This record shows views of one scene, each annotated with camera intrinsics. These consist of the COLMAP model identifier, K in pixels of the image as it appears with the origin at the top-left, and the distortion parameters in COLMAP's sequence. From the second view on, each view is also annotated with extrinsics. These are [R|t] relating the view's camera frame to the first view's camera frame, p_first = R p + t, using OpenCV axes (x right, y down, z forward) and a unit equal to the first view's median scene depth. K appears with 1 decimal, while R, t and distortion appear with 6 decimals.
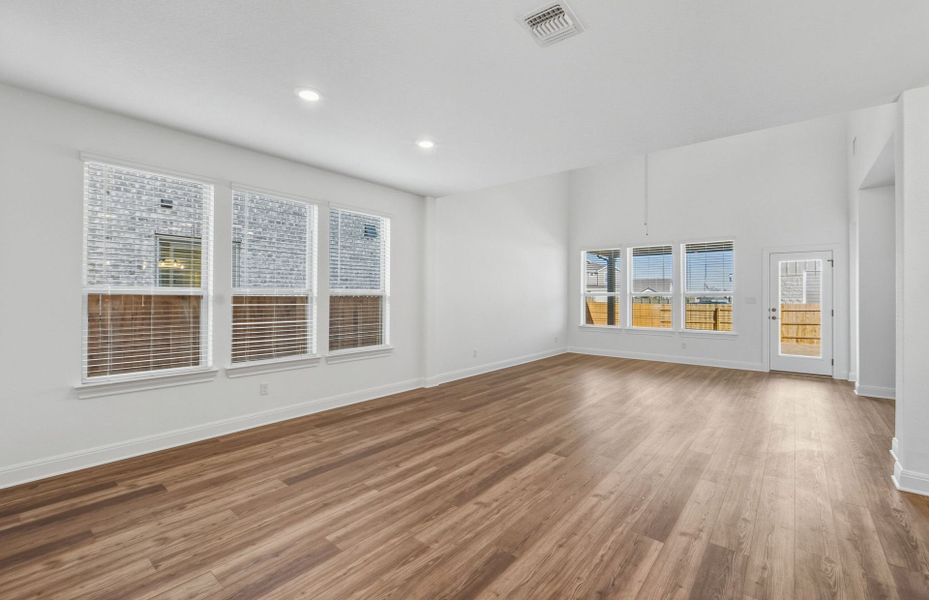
lens RADIAL K [[397.0, 0, 467.4], [0, 397.0, 295.5], [0, 0, 1]] dist [-0.004751, 0.000529]
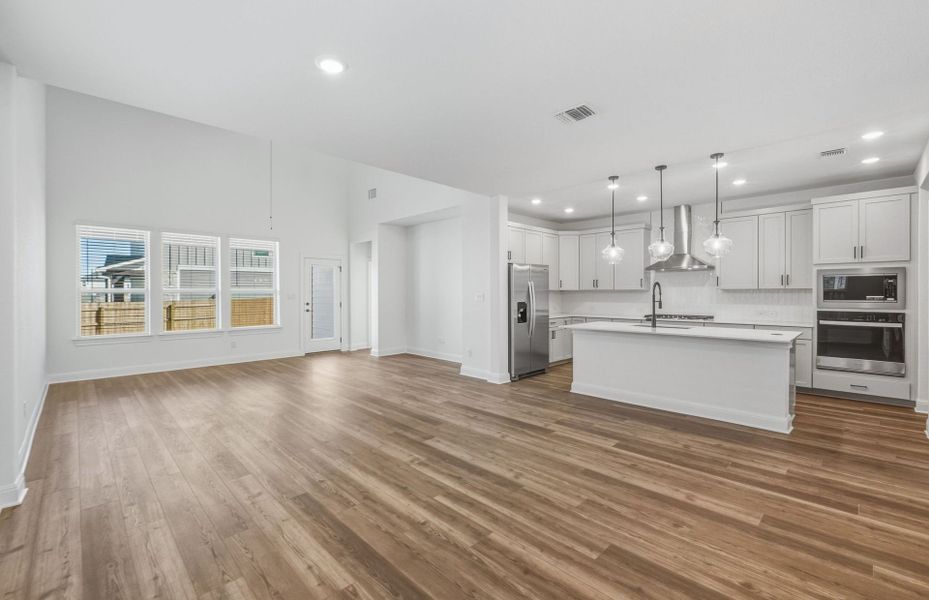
lens RADIAL K [[397.0, 0, 469.1], [0, 397.0, 292.6], [0, 0, 1]] dist [-0.004751, 0.000529]
pose [[0.081812, -0.001544, 0.996647, -0.904712], [0.000323, 0.999999, 0.001523, -0.003517], [-0.996648, 0.000198, 0.081812, 0.849889]]
